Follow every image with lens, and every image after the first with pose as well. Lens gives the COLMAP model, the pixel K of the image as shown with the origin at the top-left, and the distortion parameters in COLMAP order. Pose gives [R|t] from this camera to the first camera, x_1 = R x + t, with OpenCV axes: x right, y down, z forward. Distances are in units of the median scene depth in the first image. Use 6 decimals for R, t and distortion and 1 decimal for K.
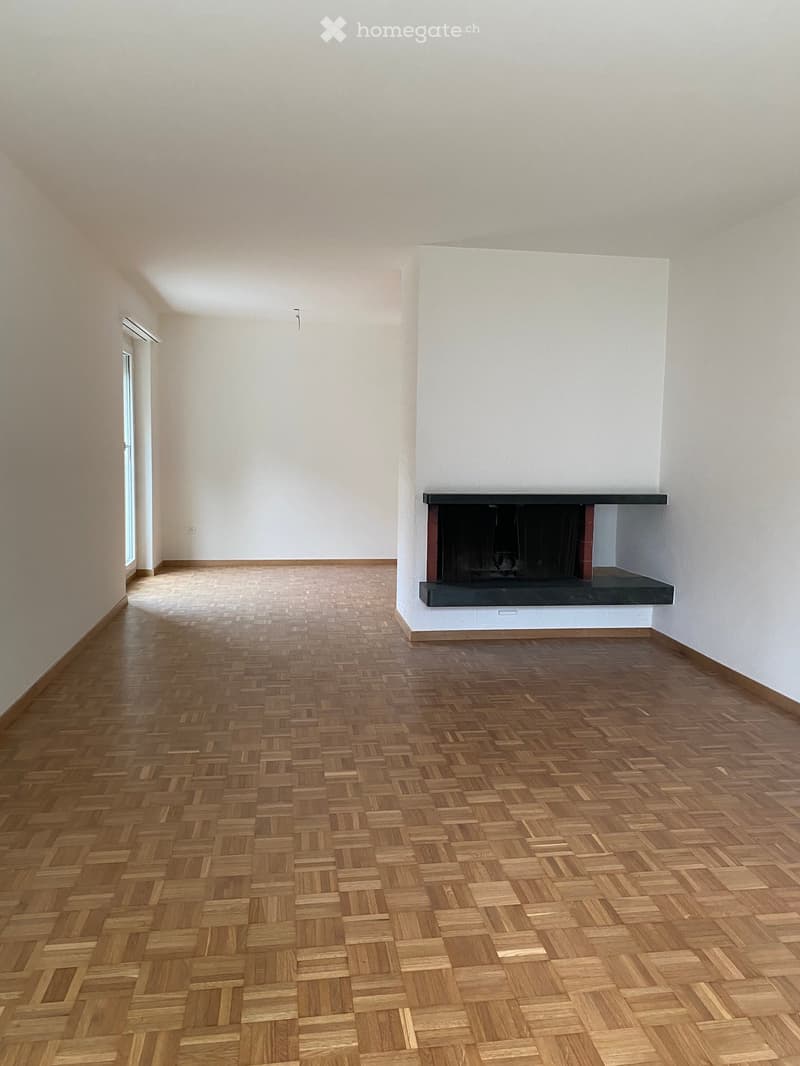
lens RADIAL K [[808.0, 0, 400.0], [0, 808.0, 533.0], [0, 0, 1]] dist [-0.002411, 0.000318]
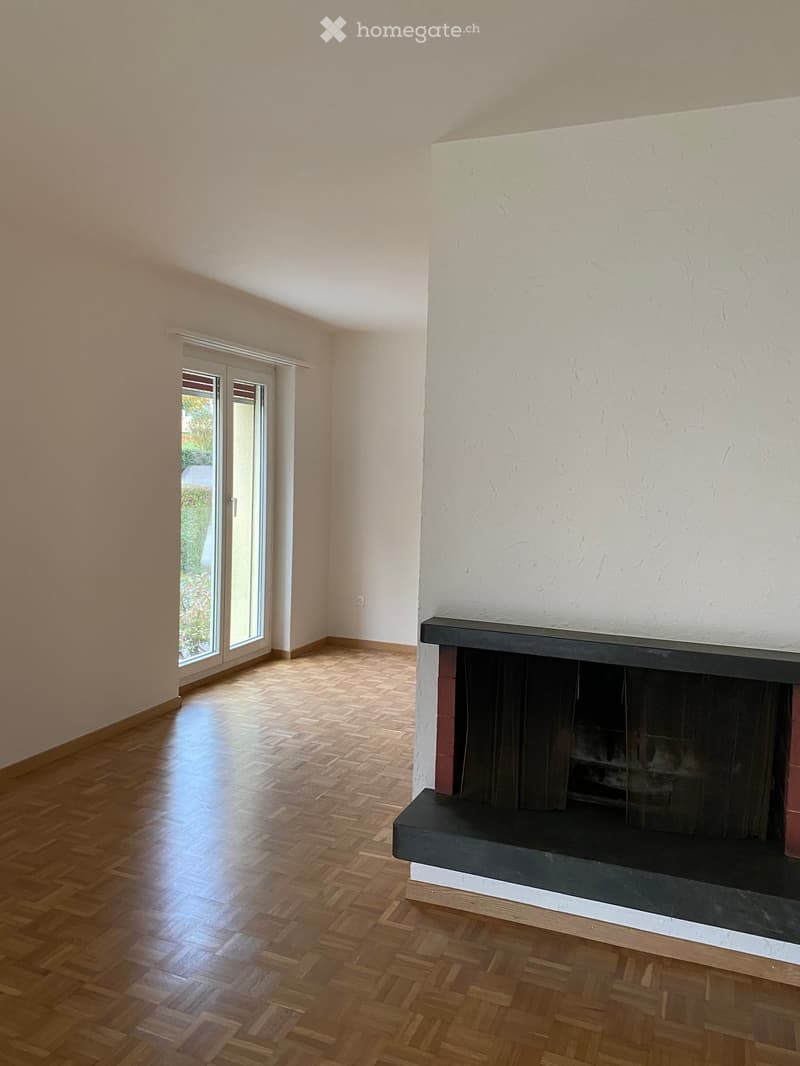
lens RADIAL K [[808.0, 0, 400.0], [0, 808.0, 533.0], [0, 0, 1]] dist [-0.002411, 0.000318]
pose [[0.868936, 0.048771, -0.492515, 0.232367], [-0.067025, 0.997561, -0.019470, -0.083516], [0.490364, 0.049929, 0.870086, 0.473933]]
